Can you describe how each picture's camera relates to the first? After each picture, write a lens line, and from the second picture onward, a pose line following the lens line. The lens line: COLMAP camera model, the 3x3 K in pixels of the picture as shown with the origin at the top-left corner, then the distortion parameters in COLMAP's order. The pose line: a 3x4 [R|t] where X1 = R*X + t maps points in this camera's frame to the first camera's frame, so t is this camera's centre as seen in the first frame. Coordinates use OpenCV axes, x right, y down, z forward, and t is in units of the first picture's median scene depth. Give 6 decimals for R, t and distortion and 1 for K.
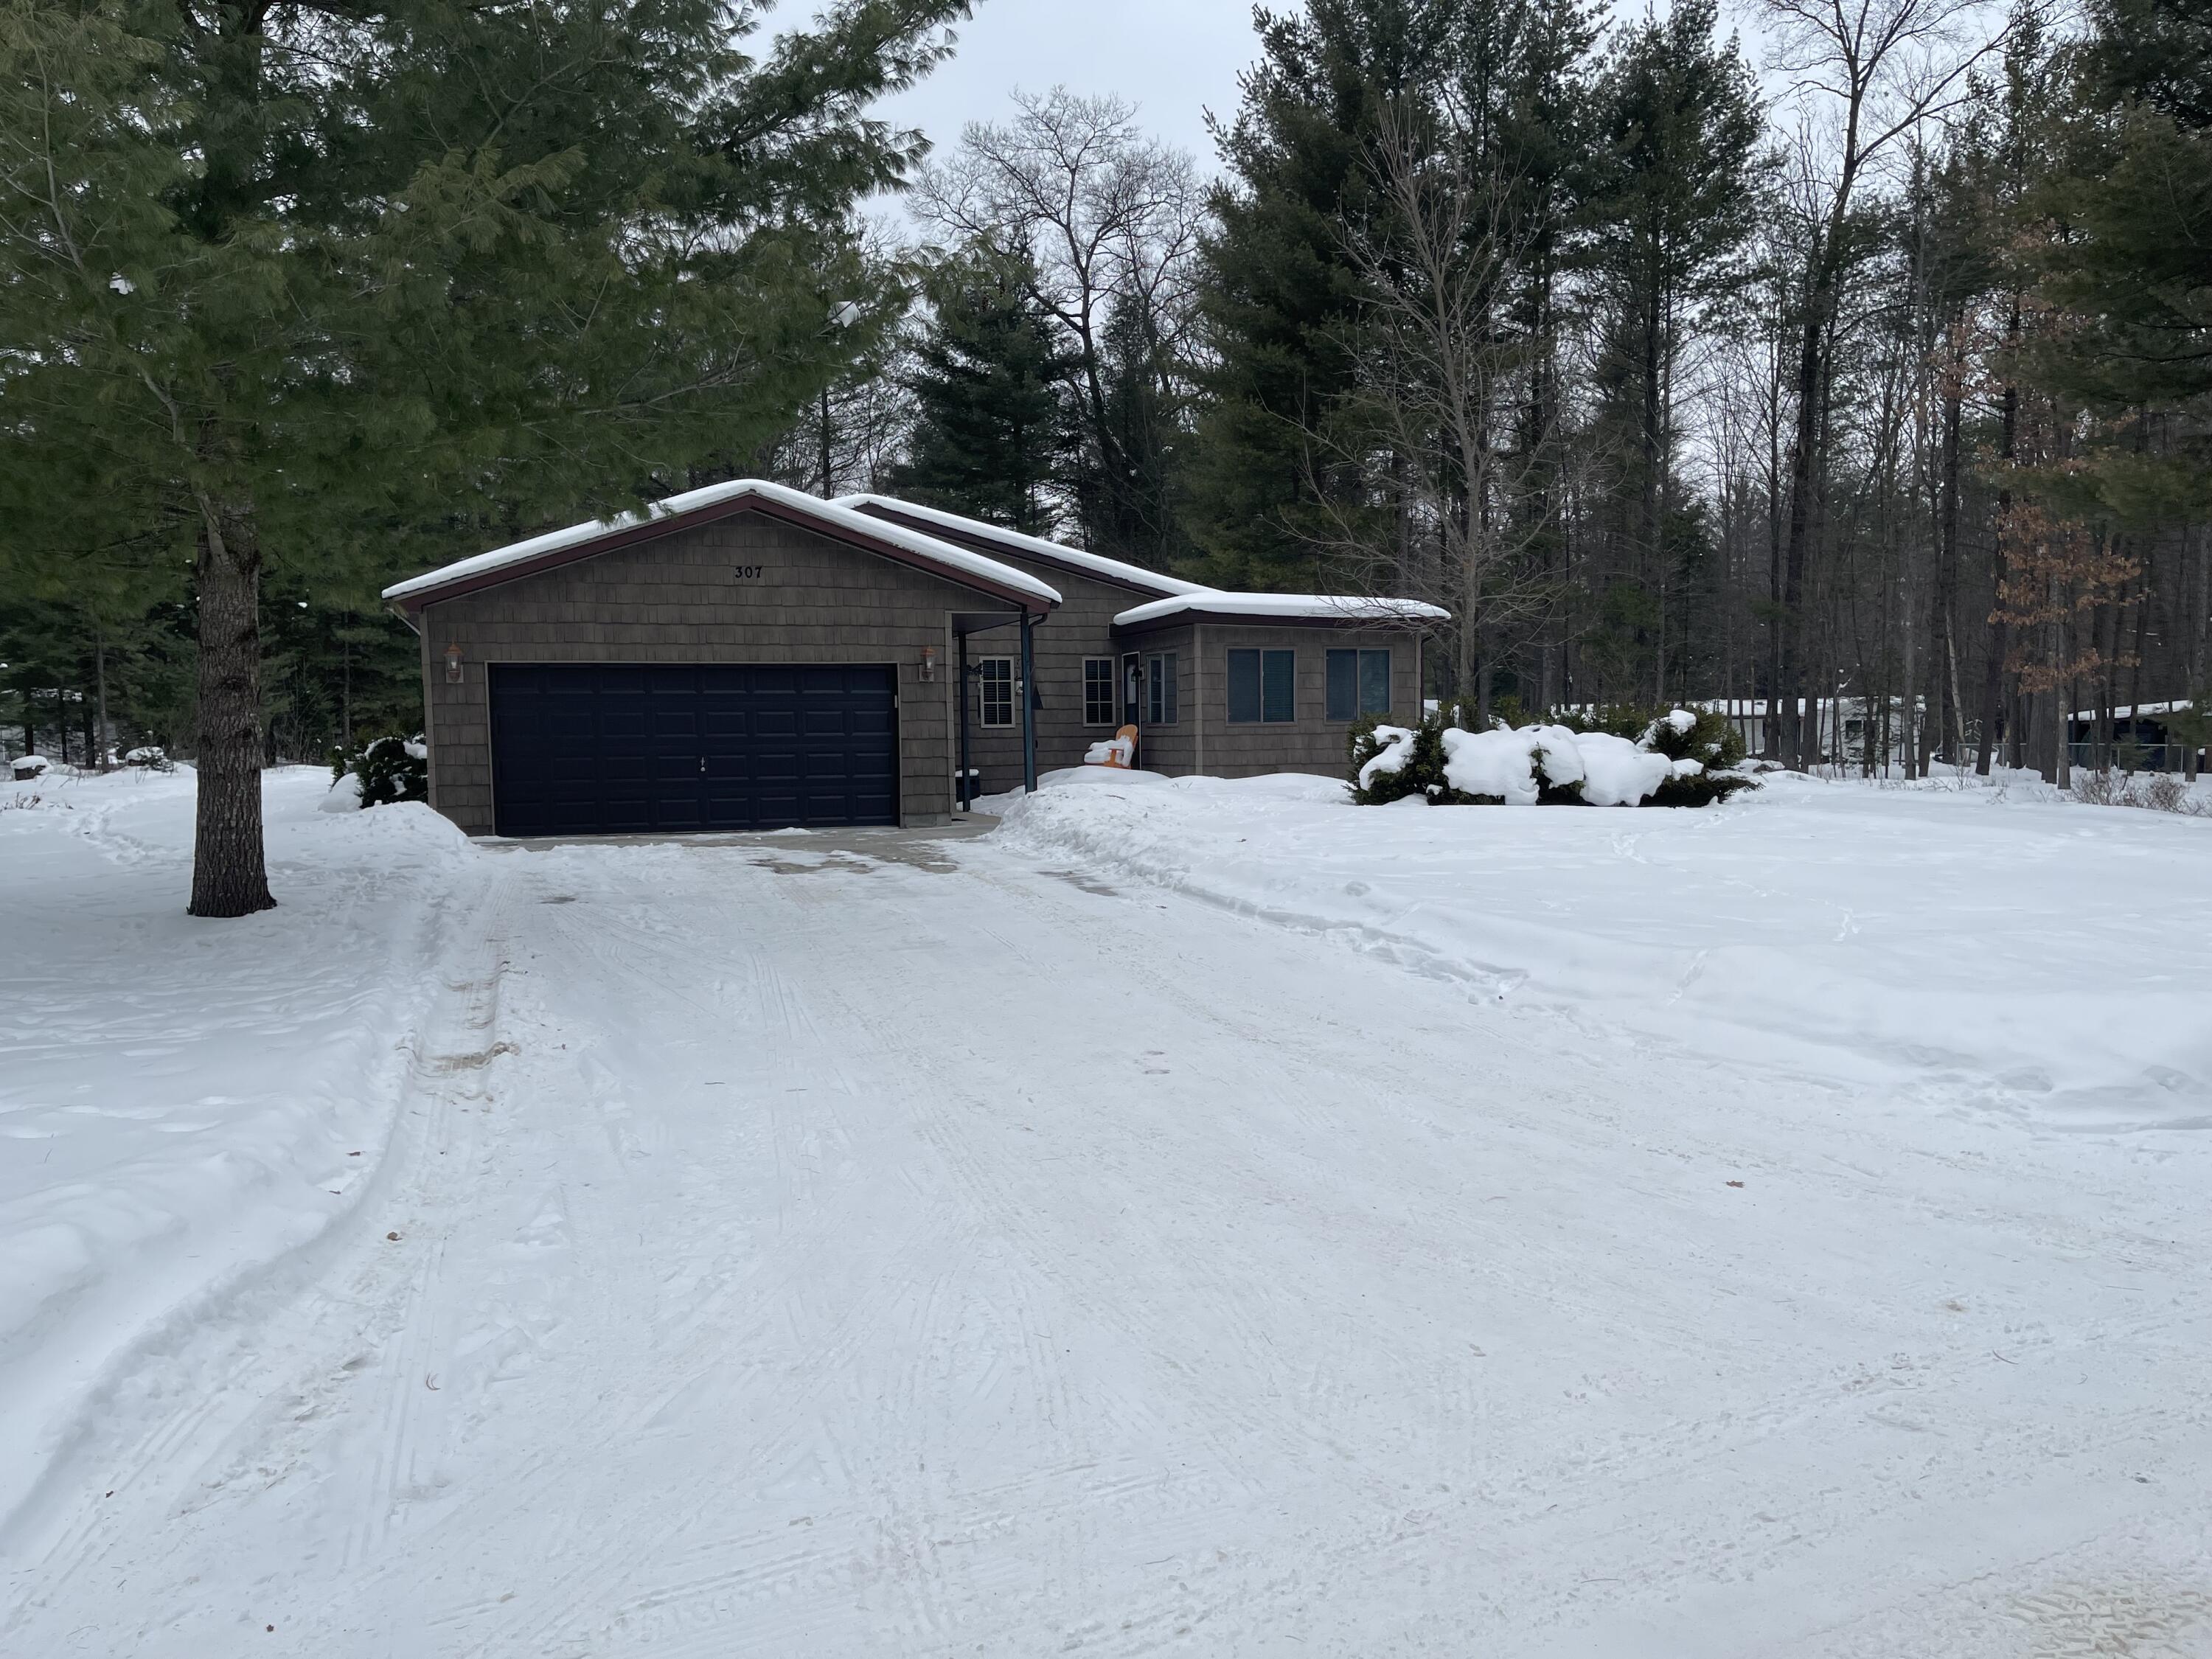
lens RADIAL K [[1698.8, 0, 1103.8], [0, 1698.8, 838.4], [0, 0, 1]] dist [0.071448, -0.085803]
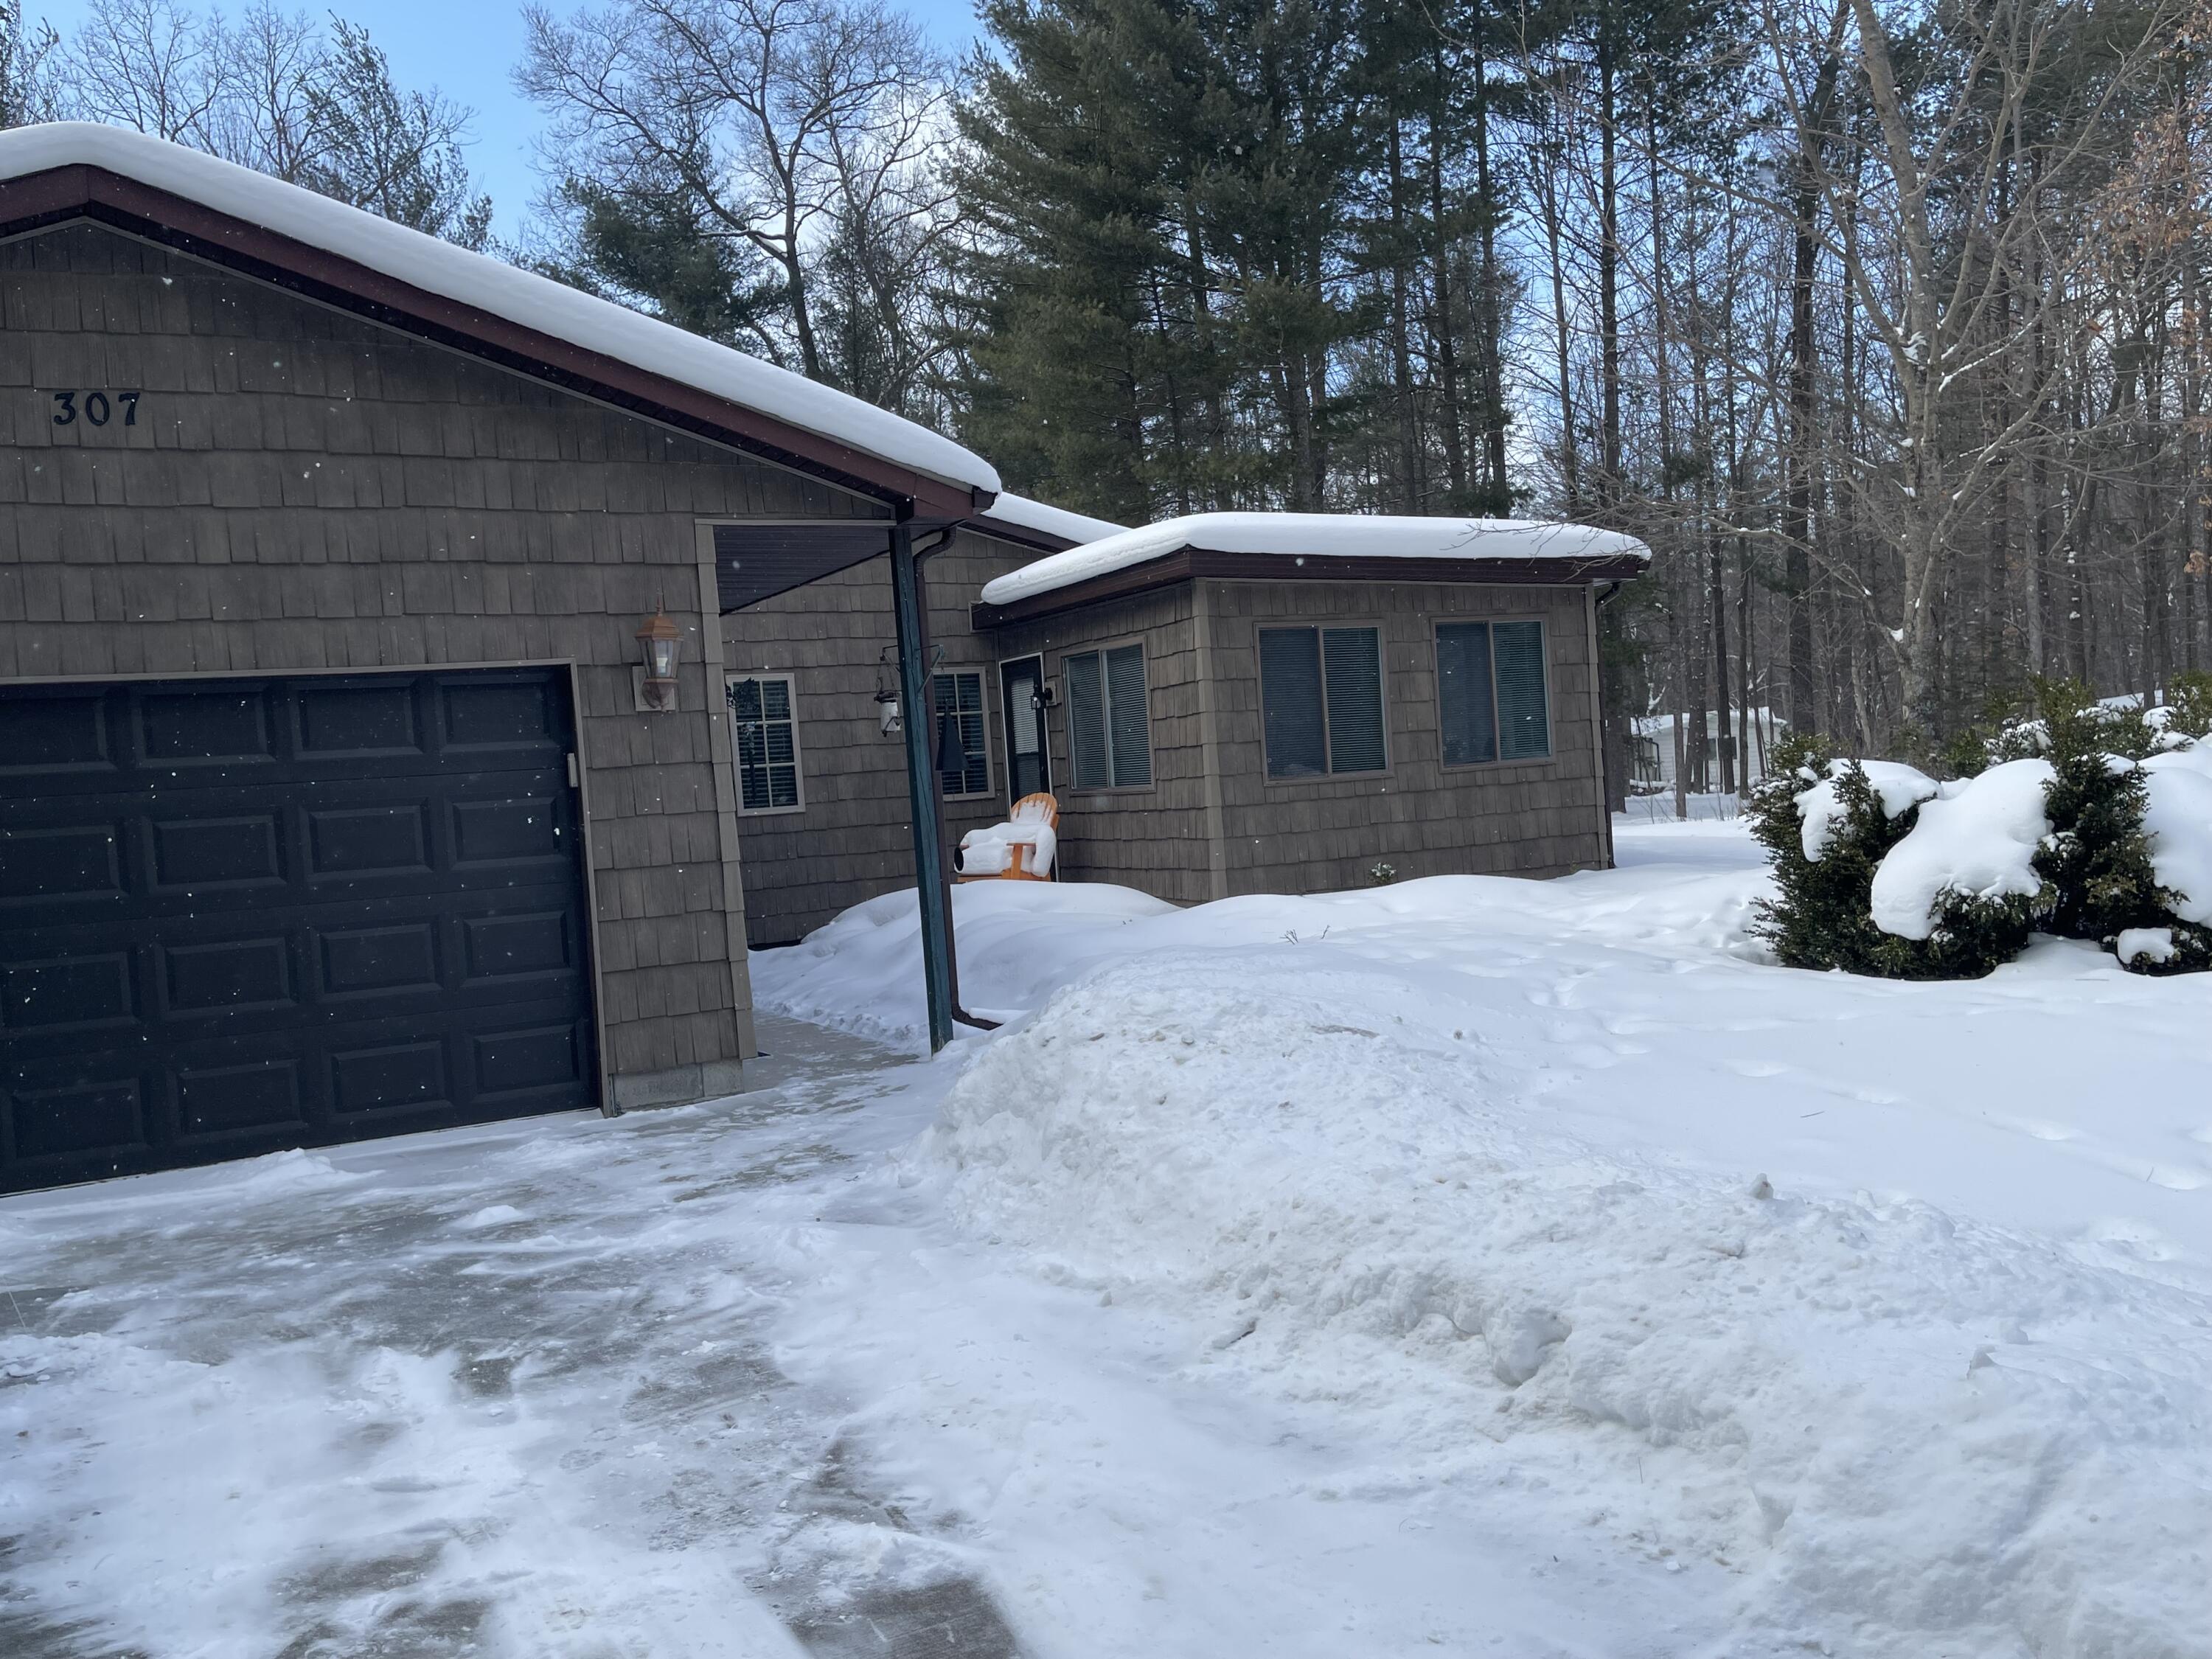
lens RADIAL K [[1729.3, 0, 1116.5], [0, 1729.3, 821.9], [0, 0, 1]] dist [-0.011311, -0.002125]
pose [[0.978621, -0.060716, 0.196508, -0.067883], [0.069122, 0.996951, -0.036200, -0.039760], [-0.193711, 0.049010, 0.979834, 0.511846]]
